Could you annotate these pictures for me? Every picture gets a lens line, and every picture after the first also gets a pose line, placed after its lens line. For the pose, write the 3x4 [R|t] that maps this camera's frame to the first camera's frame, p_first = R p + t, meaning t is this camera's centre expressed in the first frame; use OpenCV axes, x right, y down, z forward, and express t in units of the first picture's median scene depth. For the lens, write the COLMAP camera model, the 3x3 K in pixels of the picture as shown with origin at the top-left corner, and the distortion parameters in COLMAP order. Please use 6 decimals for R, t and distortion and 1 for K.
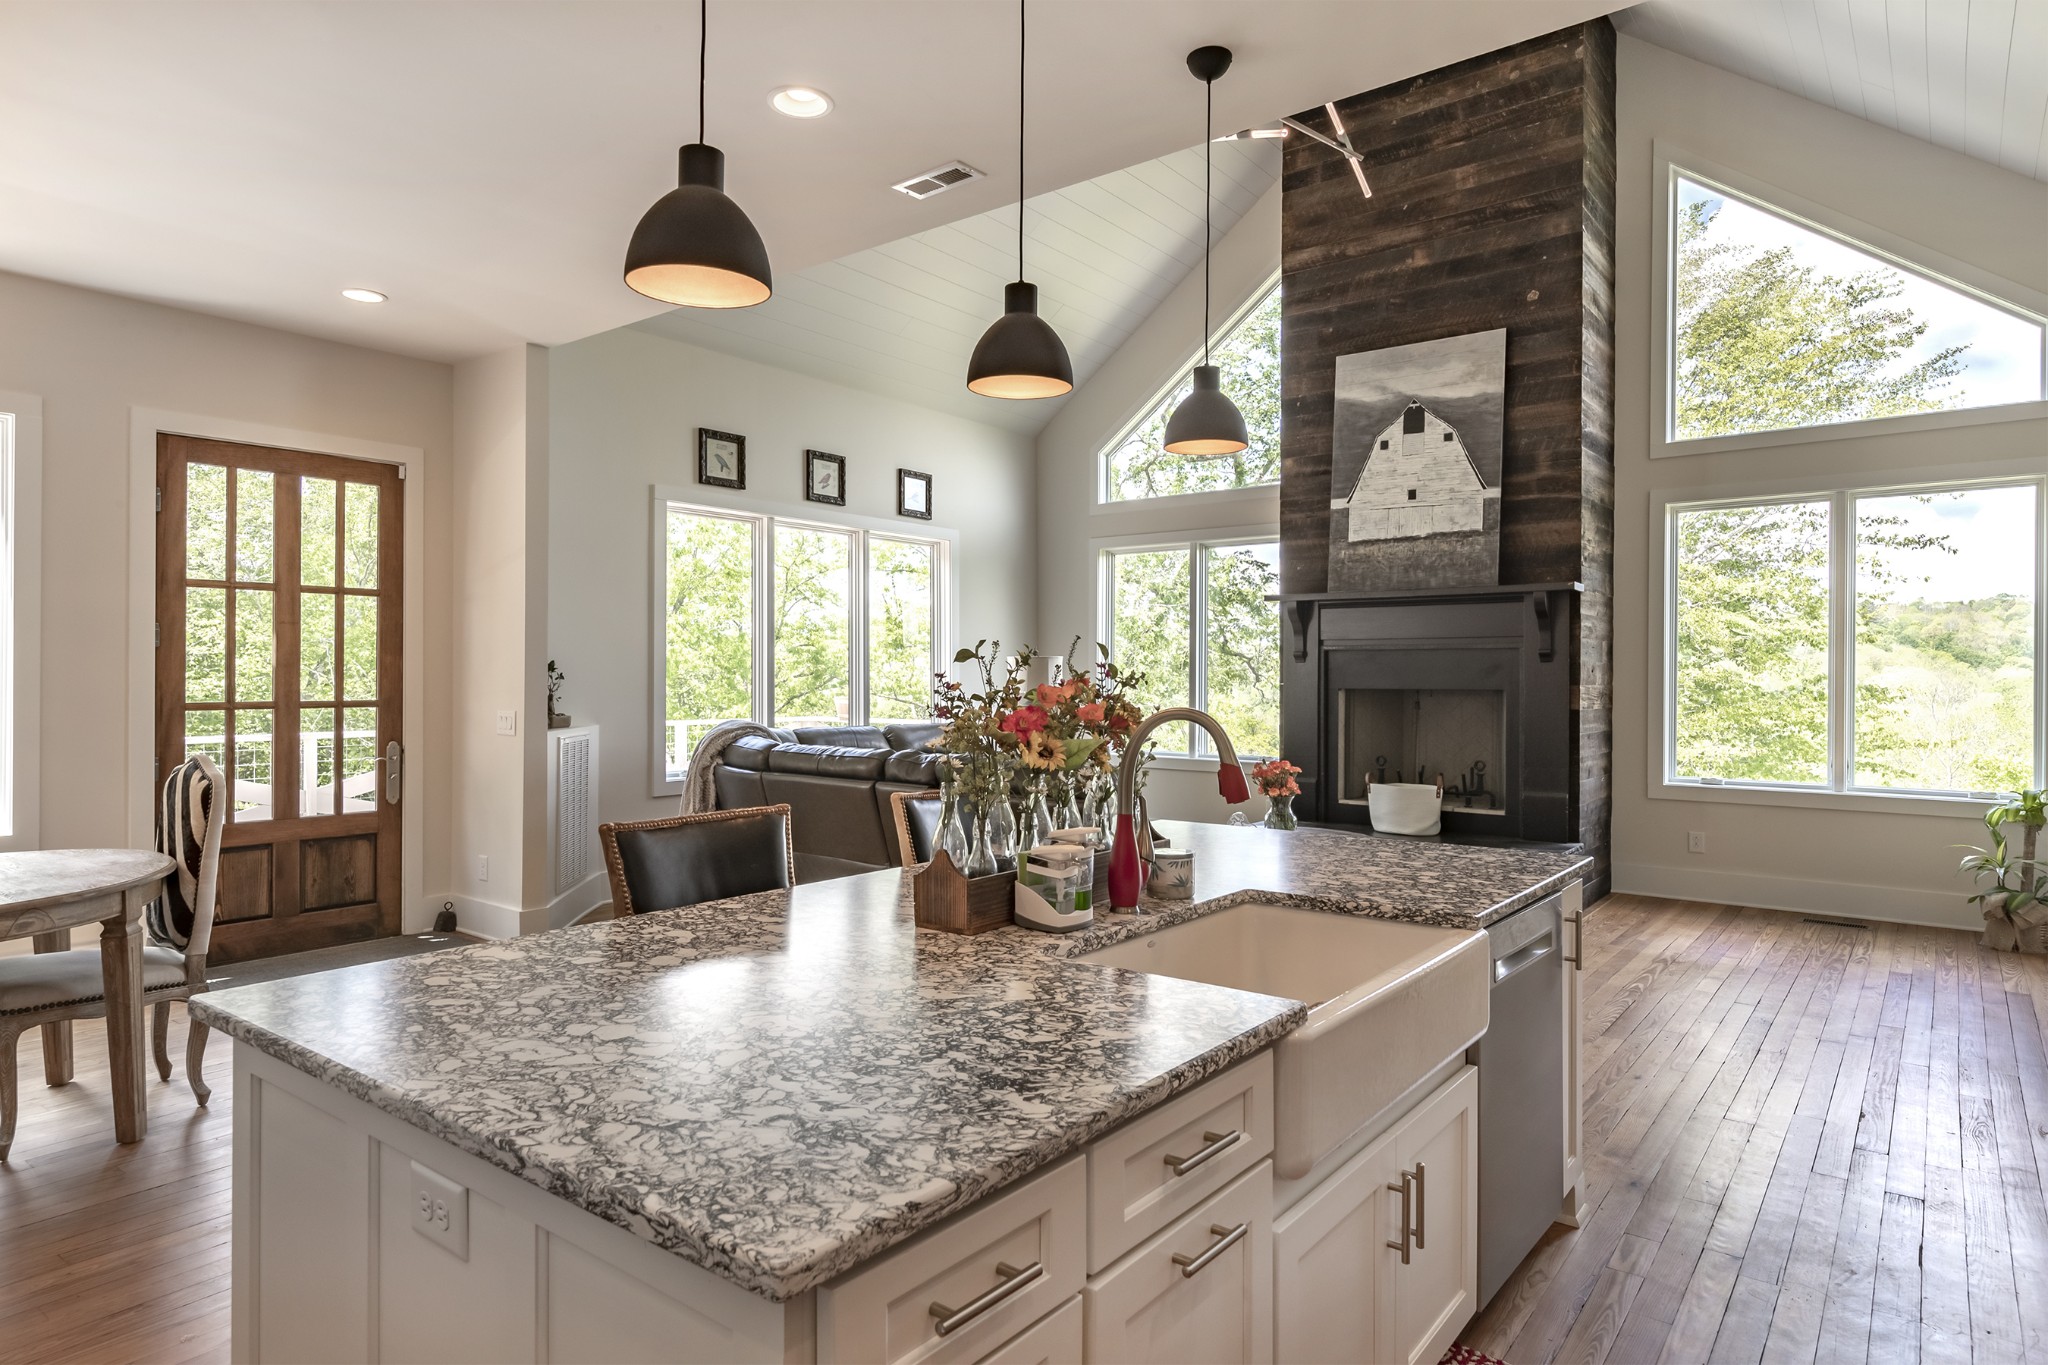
lens RADIAL K [[1168.5, 0, 1018.9], [0, 1168.5, 684.4], [0, 0, 1]] dist [0.005223, 0.000604]
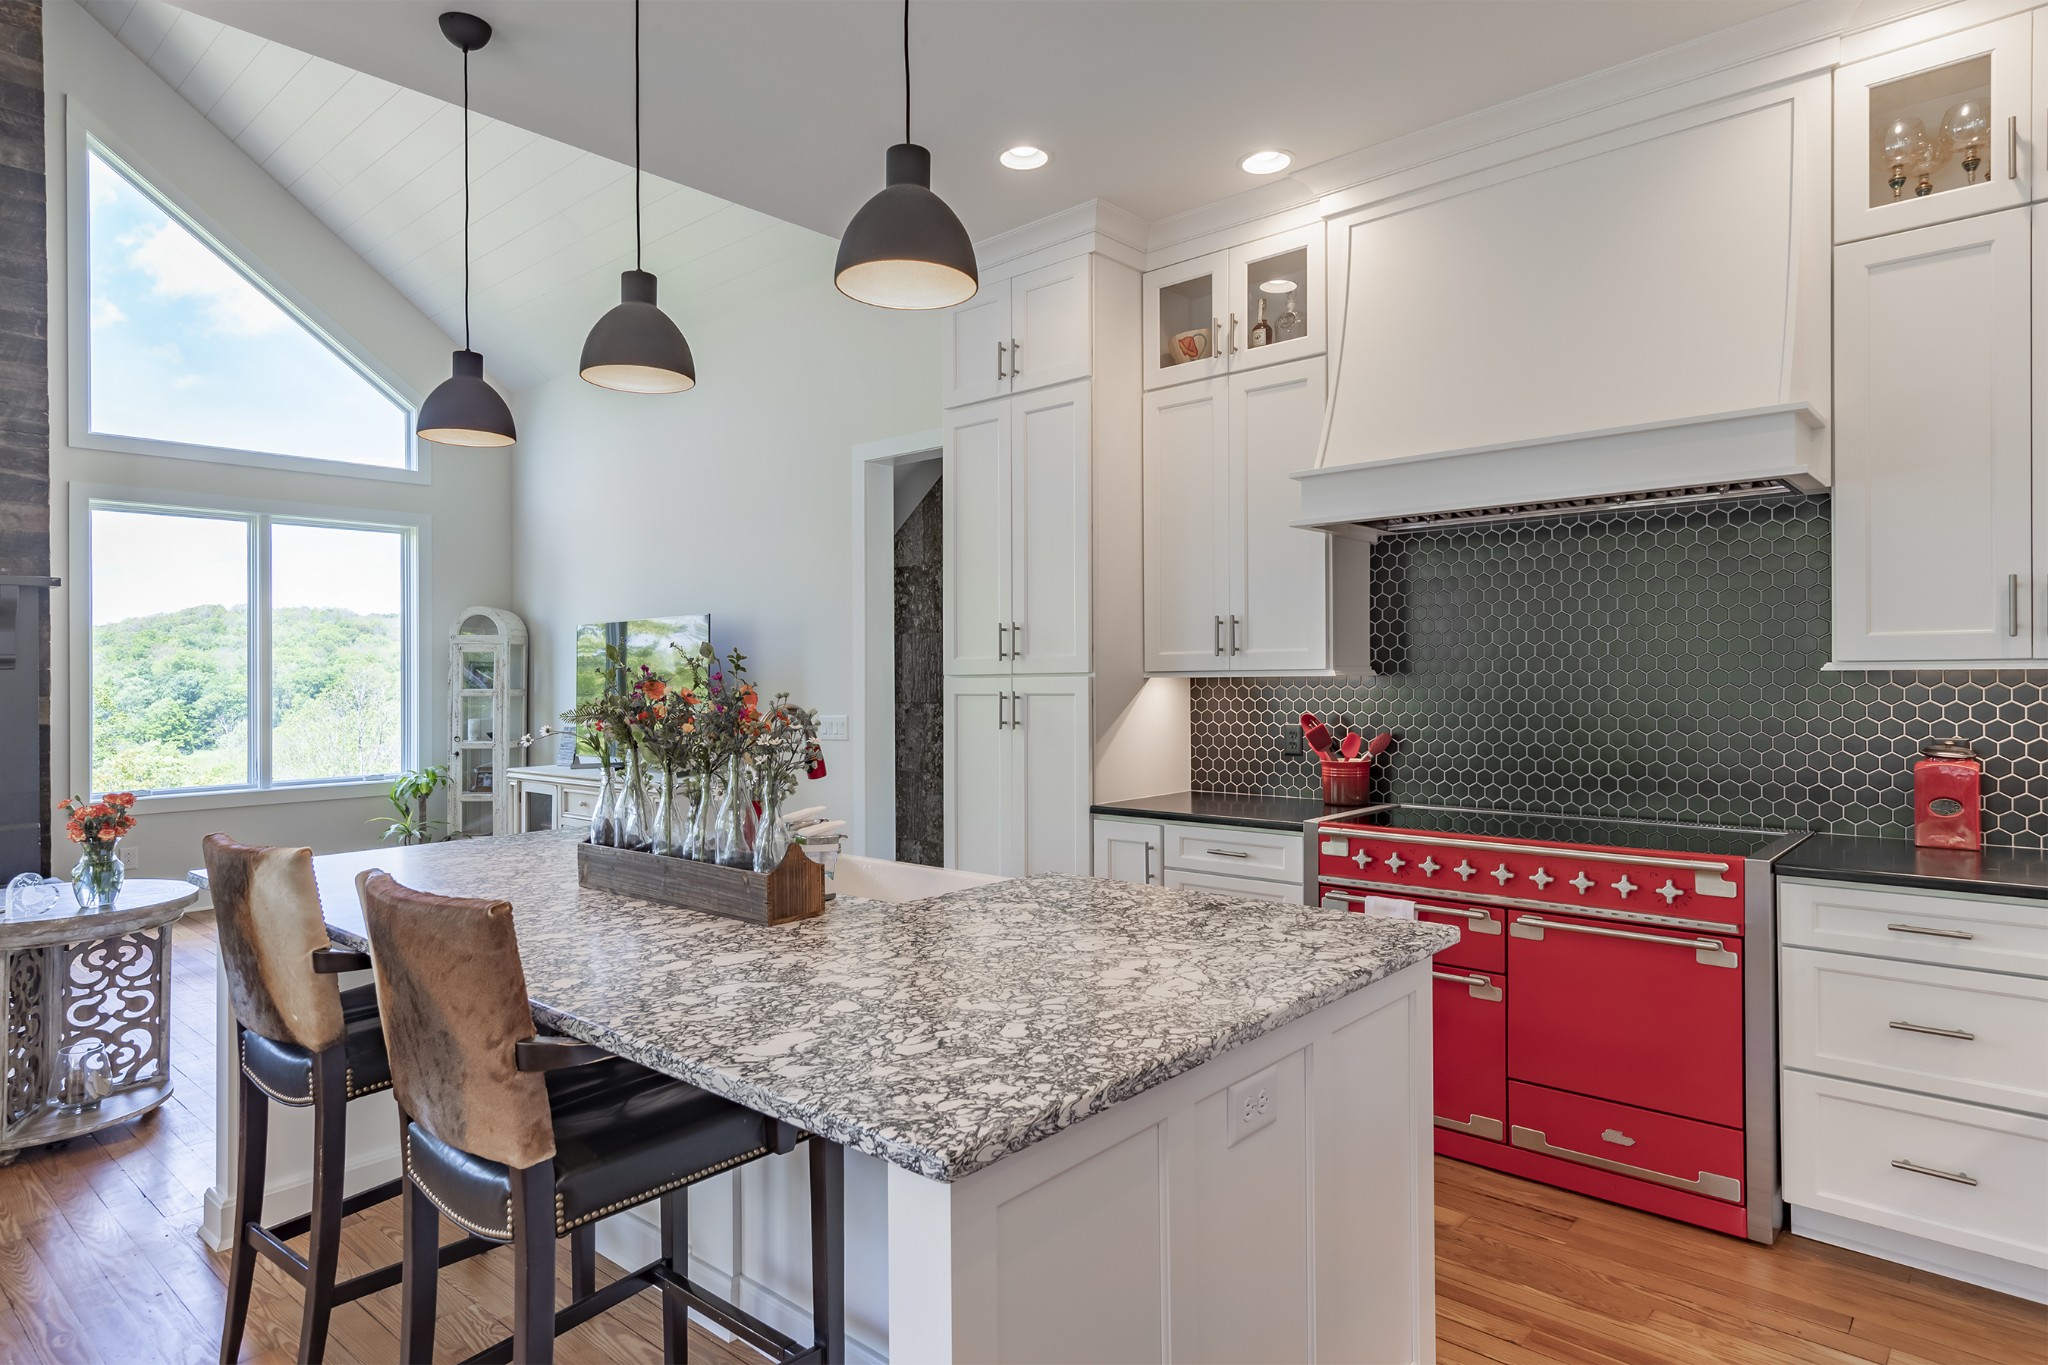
lens RADIAL K [[1168.5, 0, 1014.2], [0, 1168.5, 678.7], [0, 0, 1]] dist [0.005223, 0.000604]
pose [[0.067107, -0.002296, 0.997743, -1.502380], [0.017348, 0.999849, 0.001135, -0.005183], [-0.997595, 0.017233, 0.067136, 1.001927]]
